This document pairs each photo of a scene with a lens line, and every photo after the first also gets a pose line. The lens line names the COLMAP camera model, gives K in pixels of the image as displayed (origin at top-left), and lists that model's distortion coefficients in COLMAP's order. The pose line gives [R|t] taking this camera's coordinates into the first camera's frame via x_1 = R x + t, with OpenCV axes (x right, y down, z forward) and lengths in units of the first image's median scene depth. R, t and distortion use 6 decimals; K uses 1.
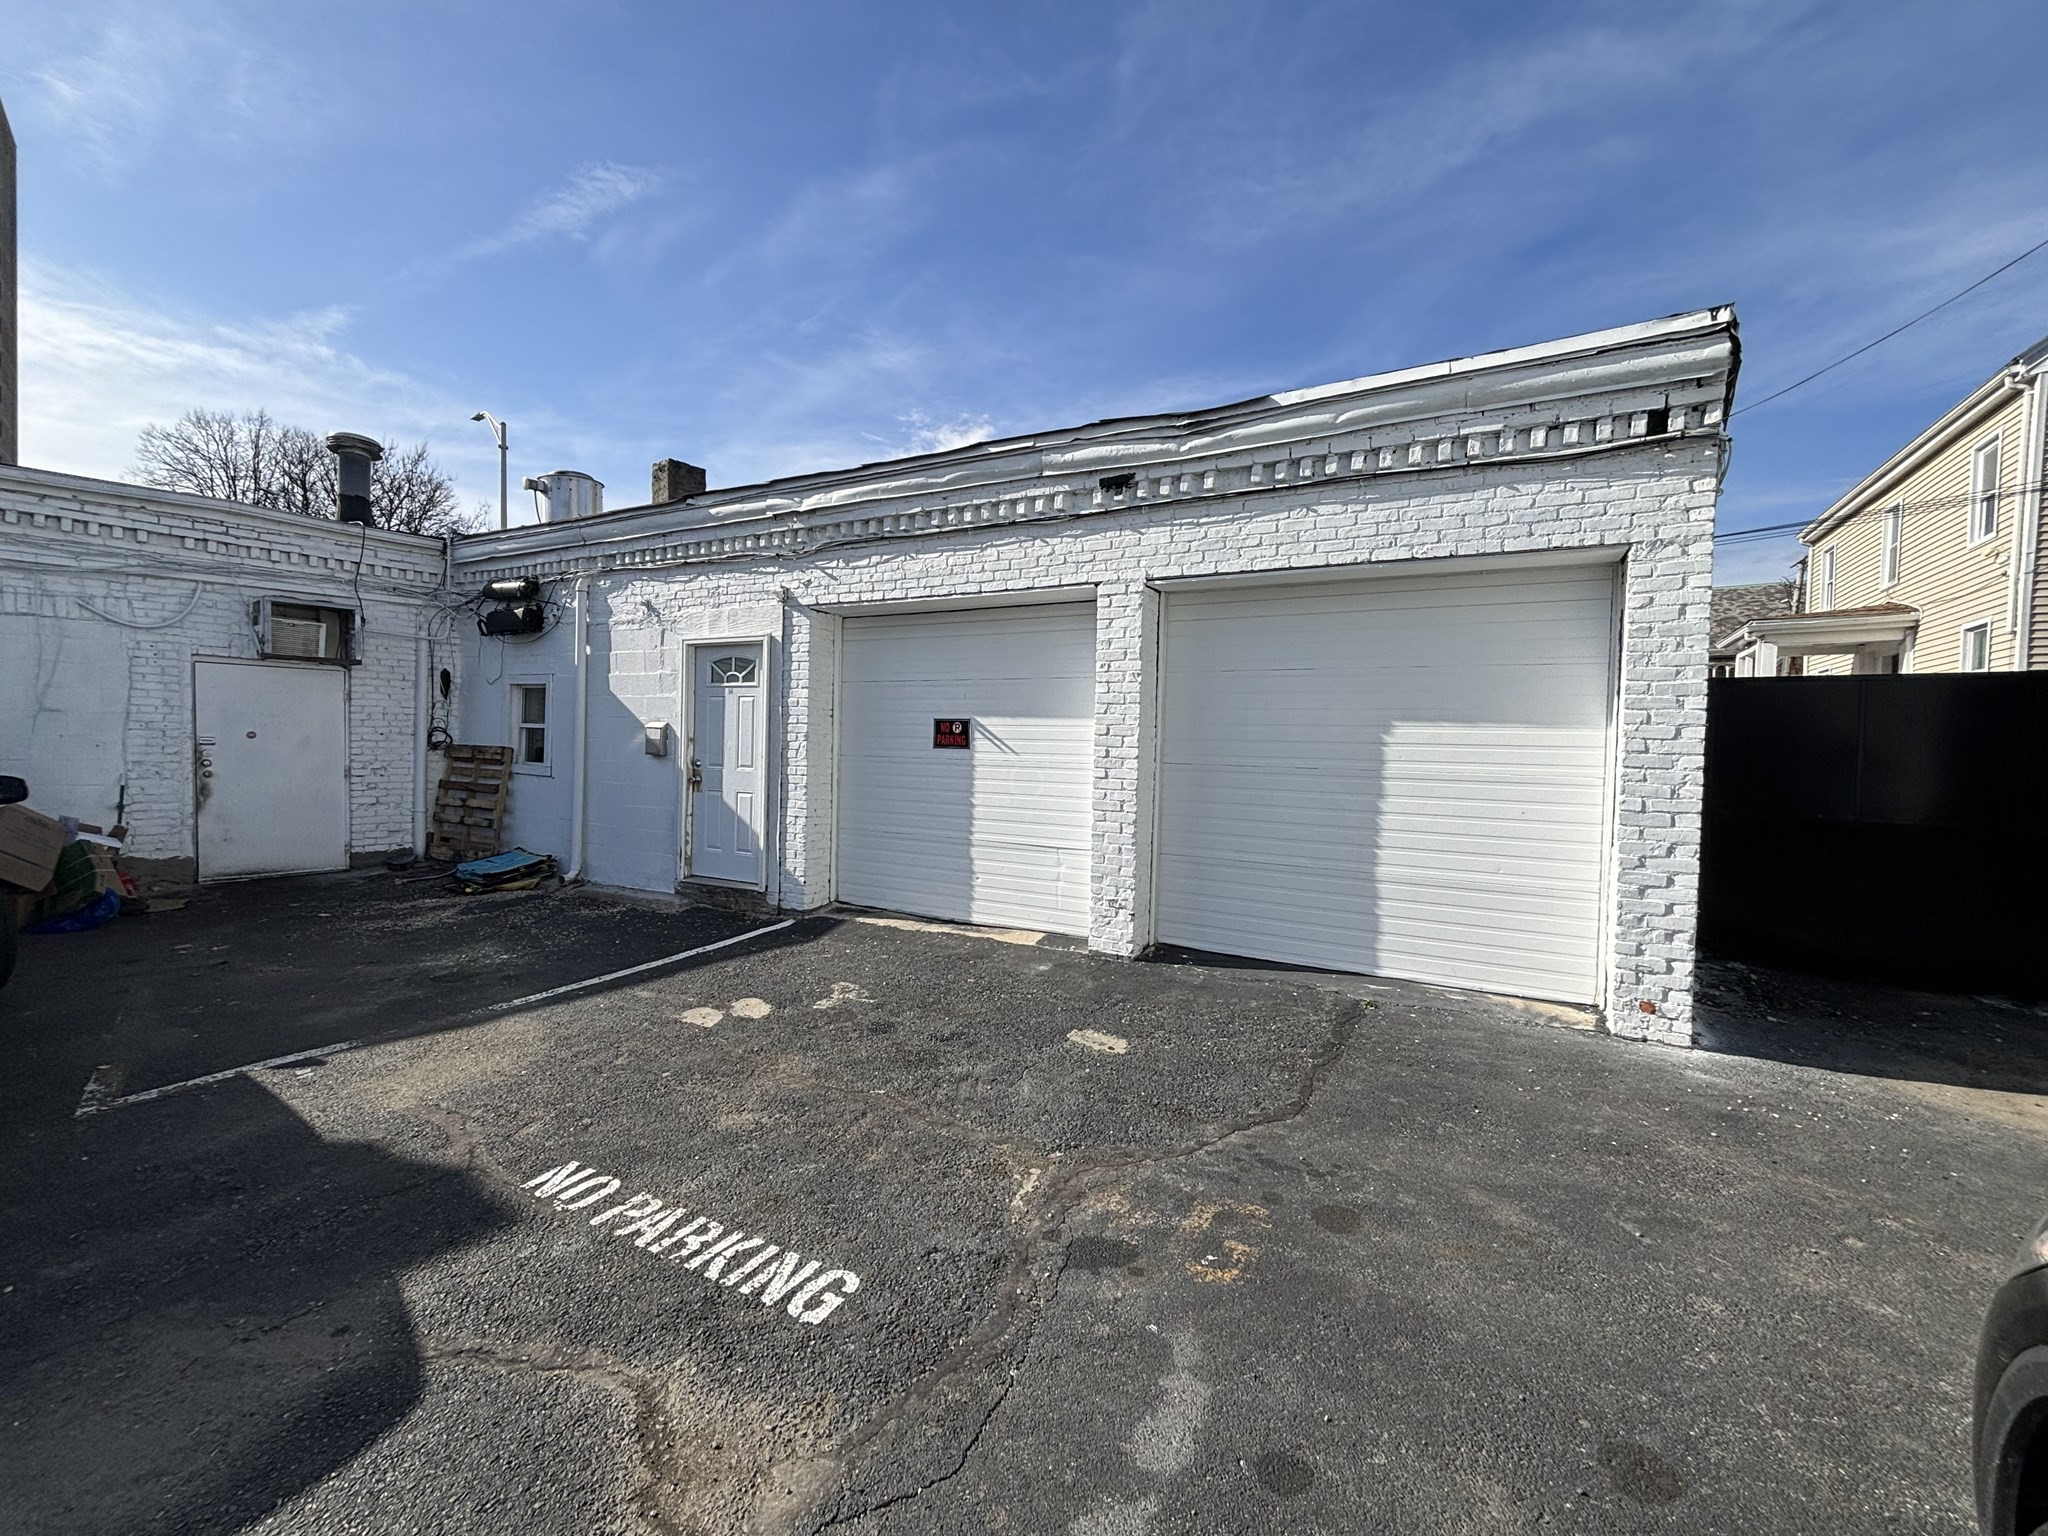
lens RADIAL K [[831.7, 0, 1026.0], [0, 831.7, 766.8], [0, 0, 1]] dist [-0.007837, 0.003309]
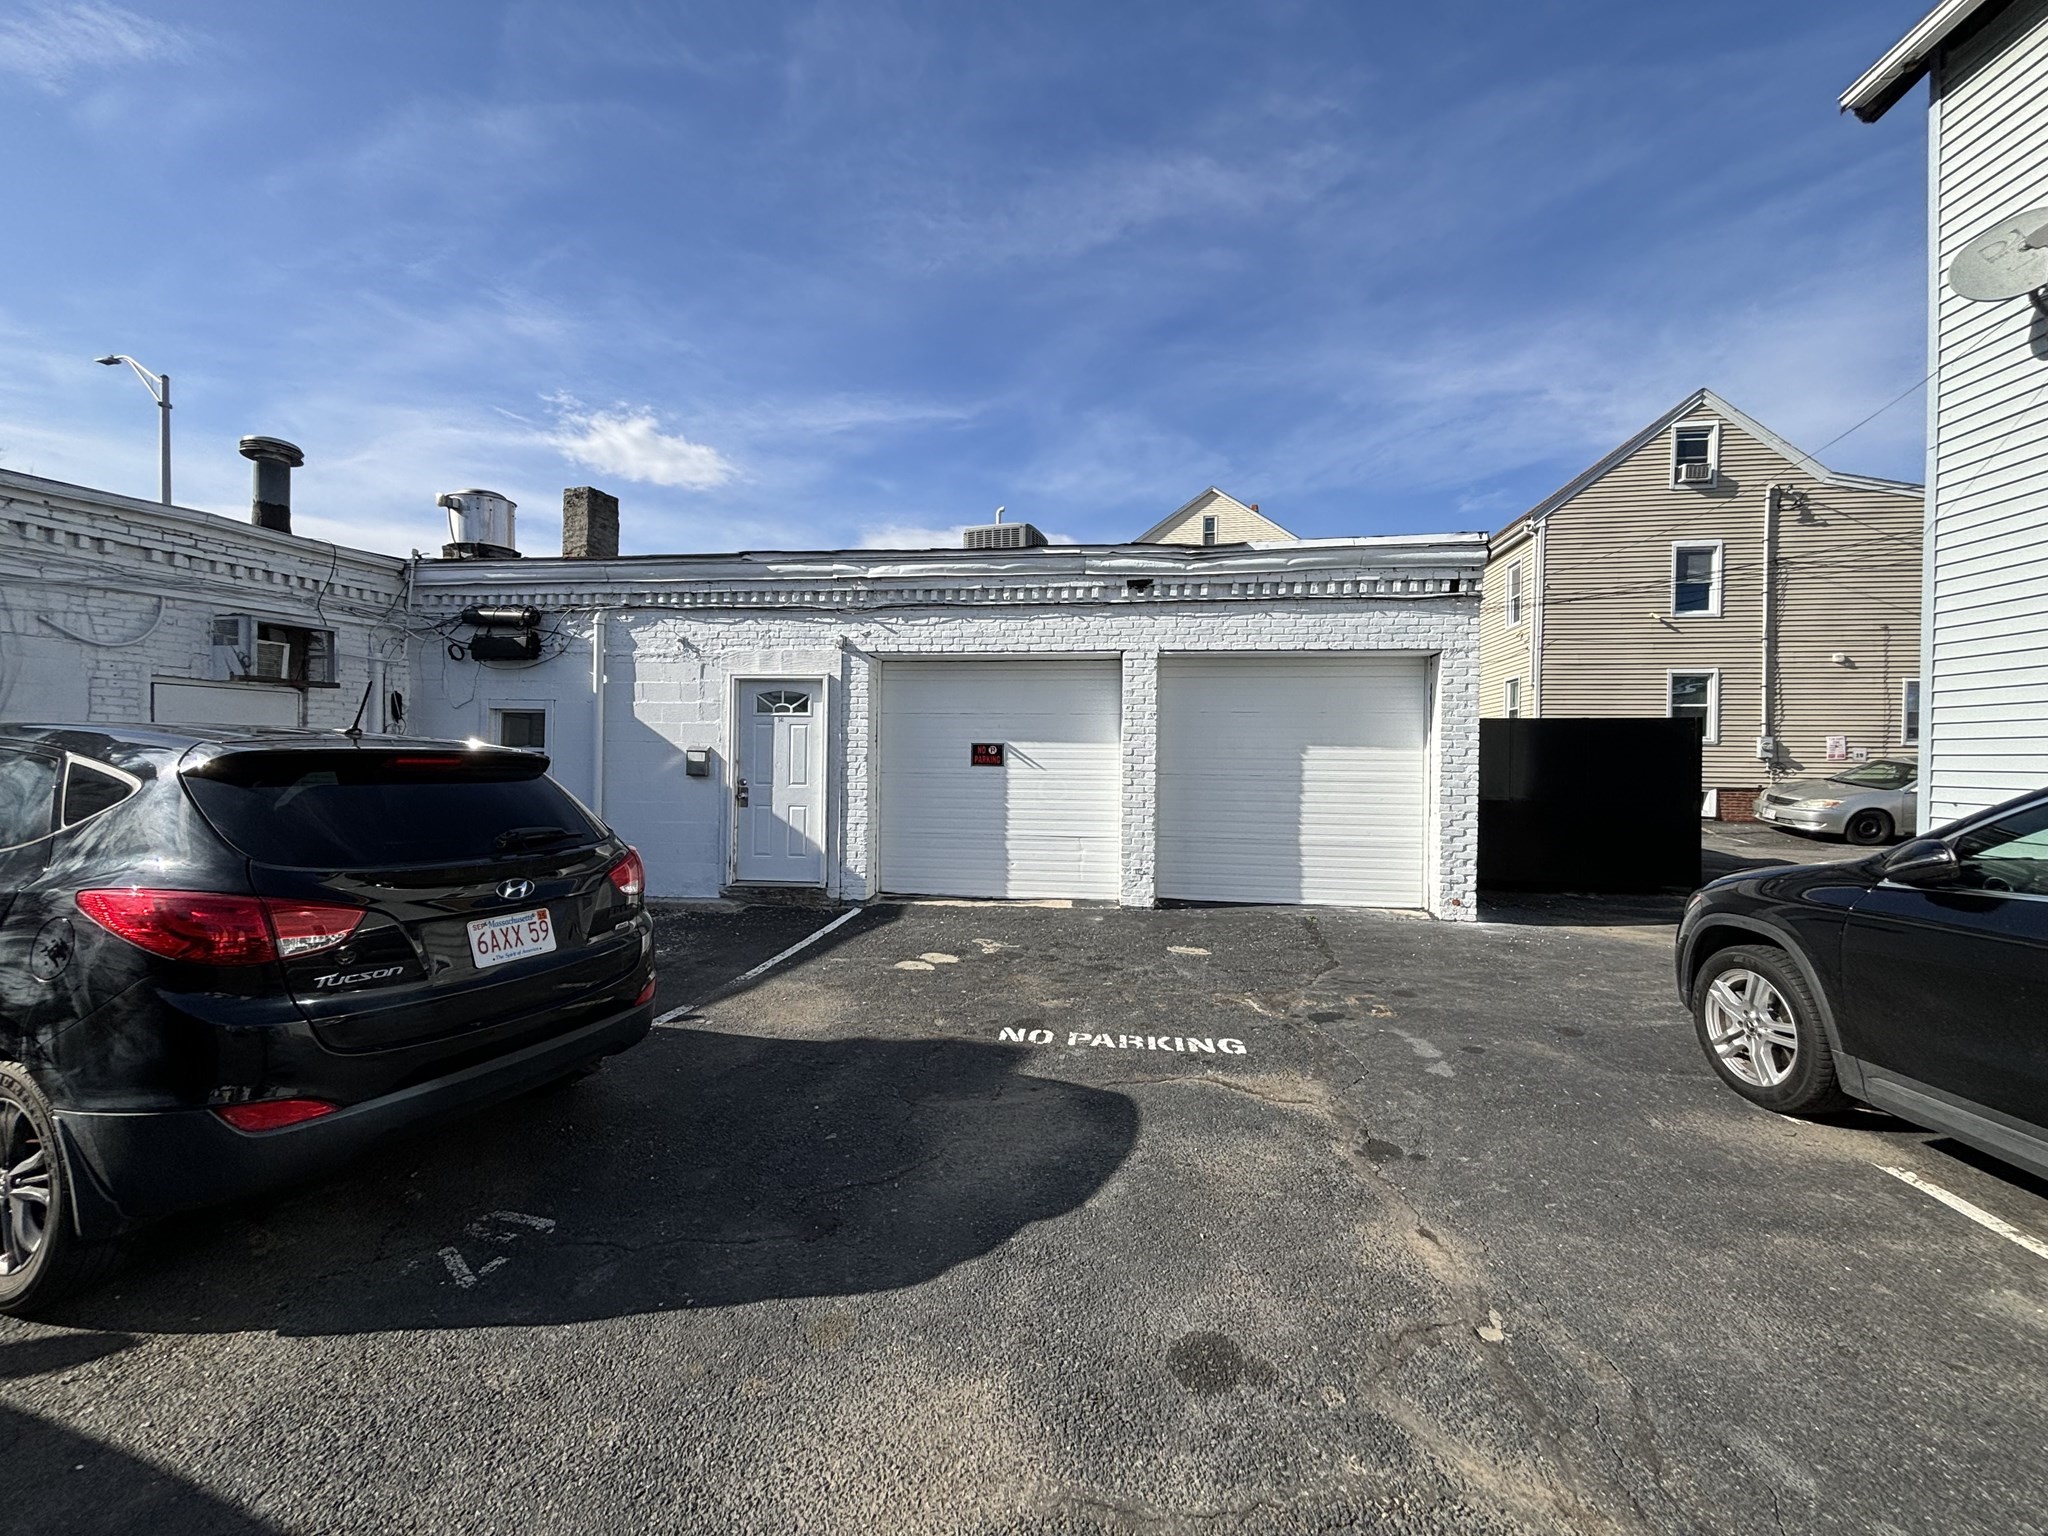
lens RADIAL K [[831.7, 0, 1025.2], [0, 831.7, 765.1], [0, 0, 1]] dist [-0.007837, 0.003309]
pose [[0.933713, -0.012618, 0.357800, -0.615194], [0.019864, 0.999665, -0.016584, -0.001080], [-0.357471, 0.022593, 0.933651, -0.295821]]
